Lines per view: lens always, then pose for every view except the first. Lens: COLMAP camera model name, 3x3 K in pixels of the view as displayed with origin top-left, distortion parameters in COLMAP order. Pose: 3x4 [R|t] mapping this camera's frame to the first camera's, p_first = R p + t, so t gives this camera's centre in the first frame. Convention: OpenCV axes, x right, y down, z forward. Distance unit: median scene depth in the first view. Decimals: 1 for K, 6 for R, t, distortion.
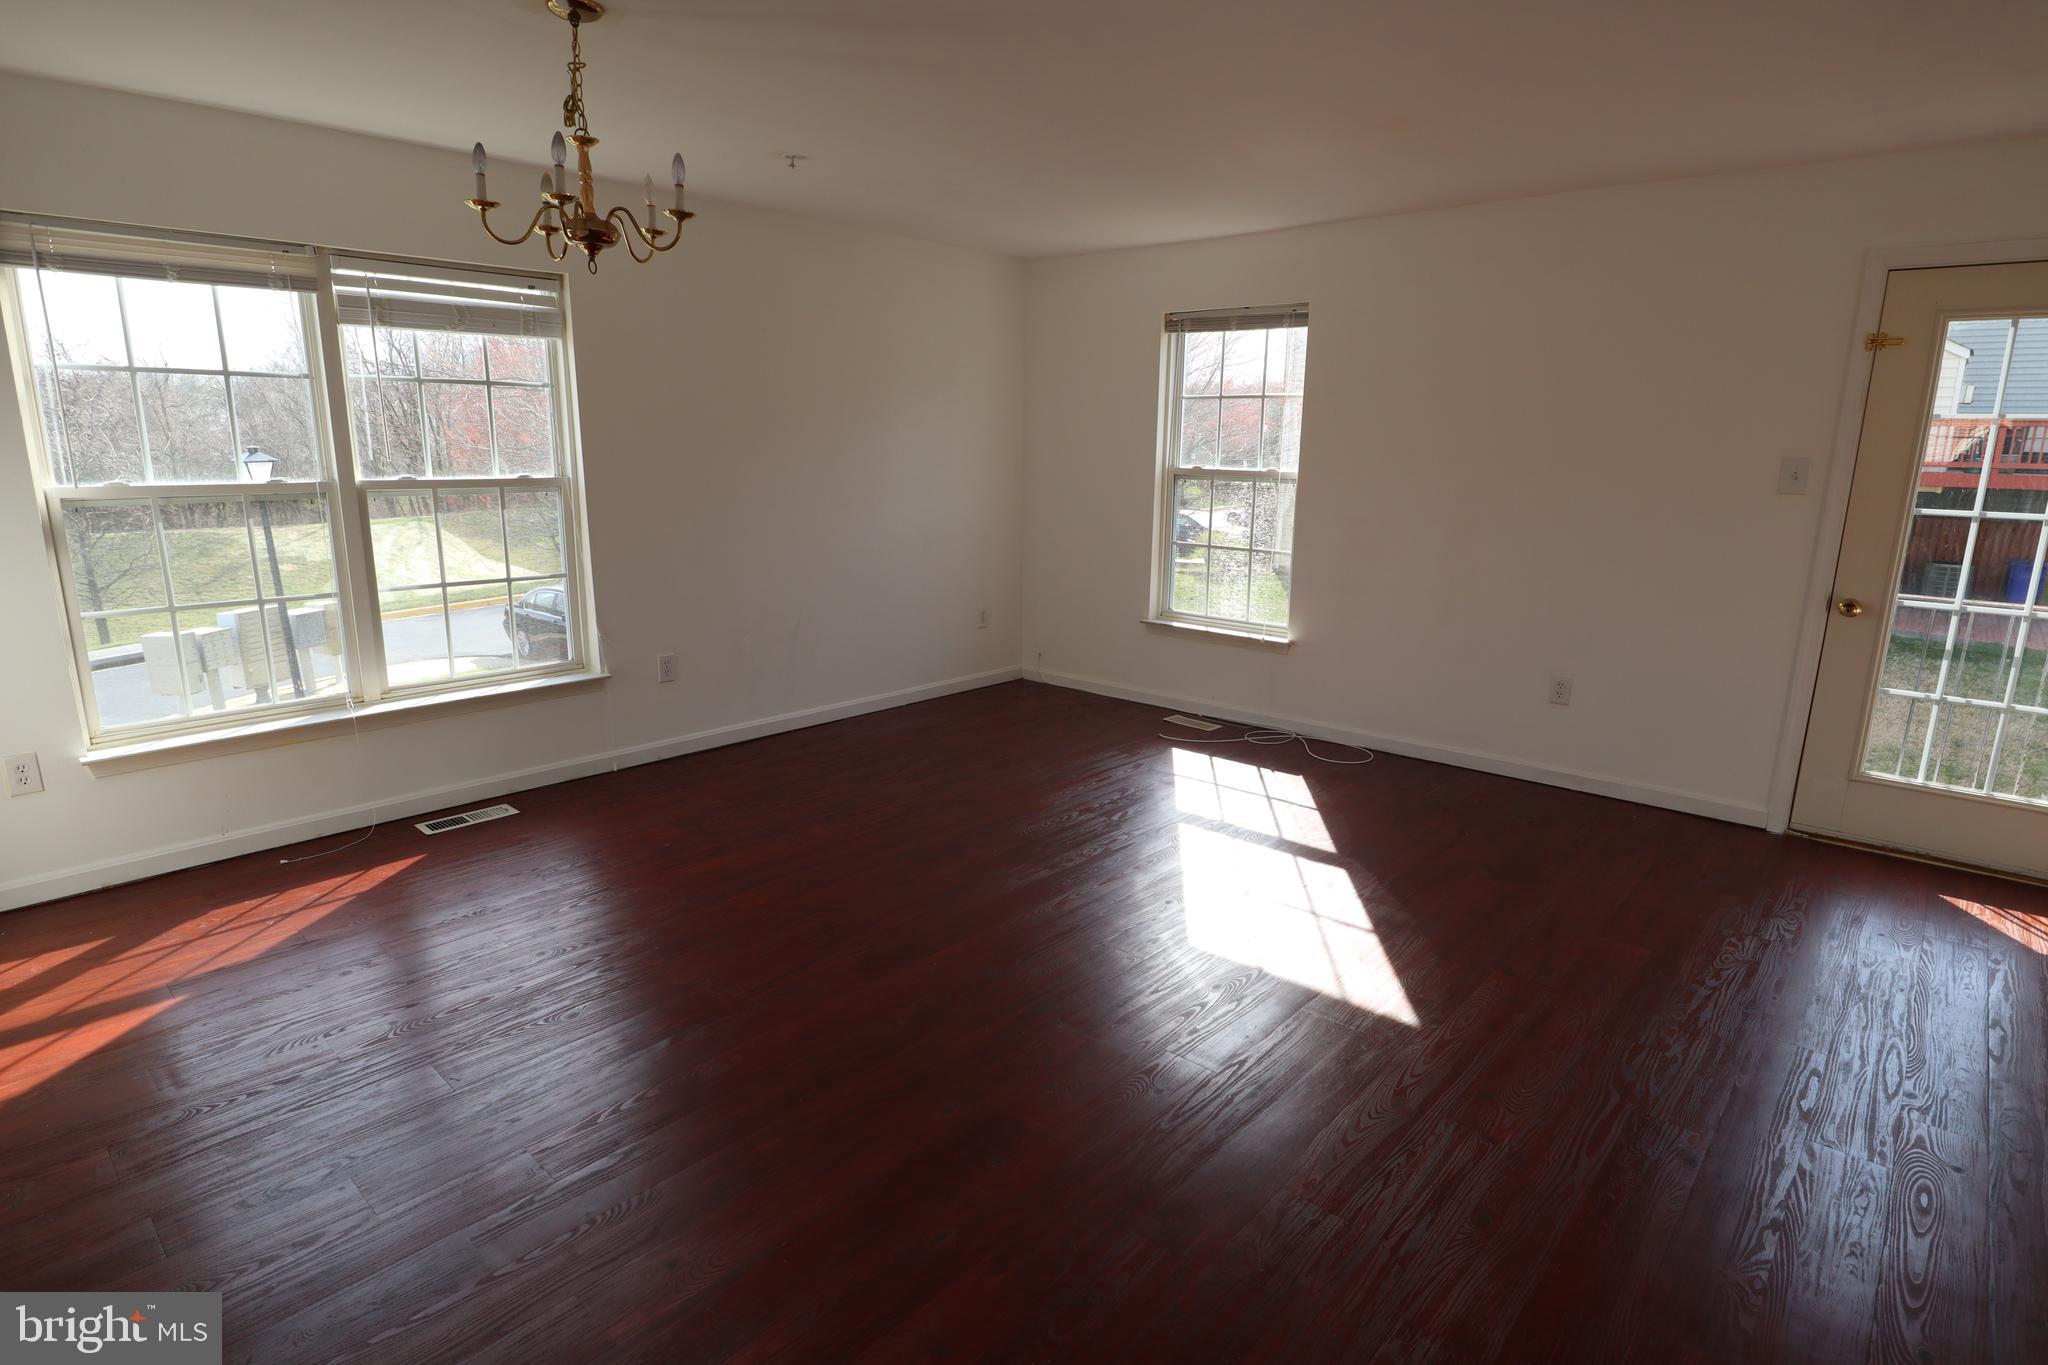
lens RADIAL K [[1050.1, 0, 1009.0], [0, 1050.1, 697.6], [0, 0, 1]] dist [-0.029758, 0.001704]
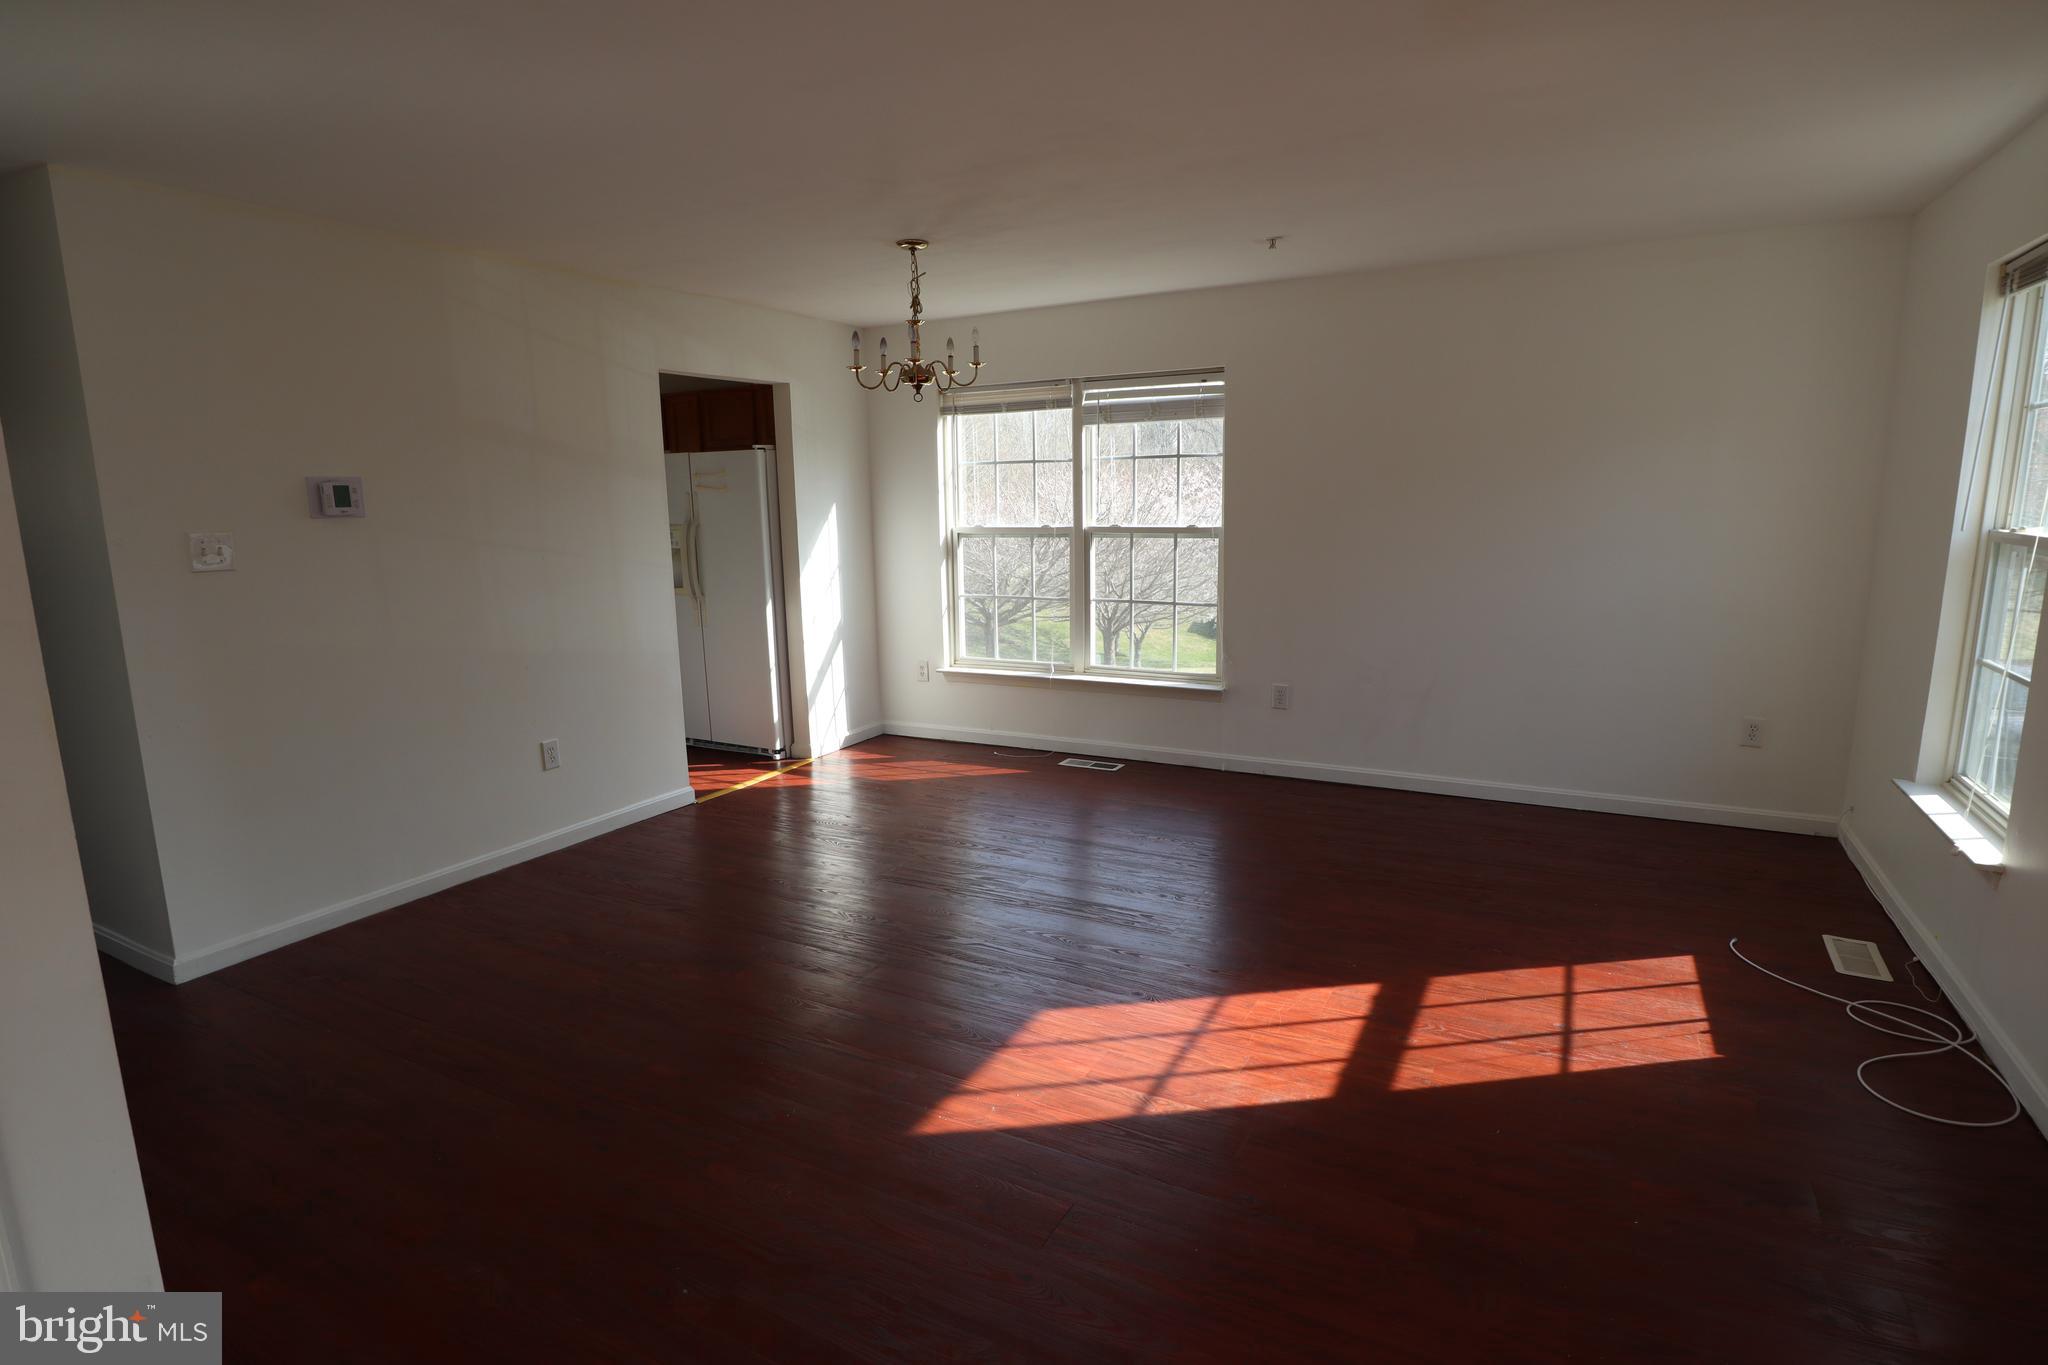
lens RADIAL K [[1050.1, 0, 1006.2], [0, 1050.1, 683.1], [0, 0, 1]] dist [-0.029758, 0.001704]
pose [[0.228615, 0.153216, -0.961384, 0.859889], [-0.208277, 0.972370, 0.105439, -0.125147], [0.950976, 0.176130, 0.254210, 0.544014]]
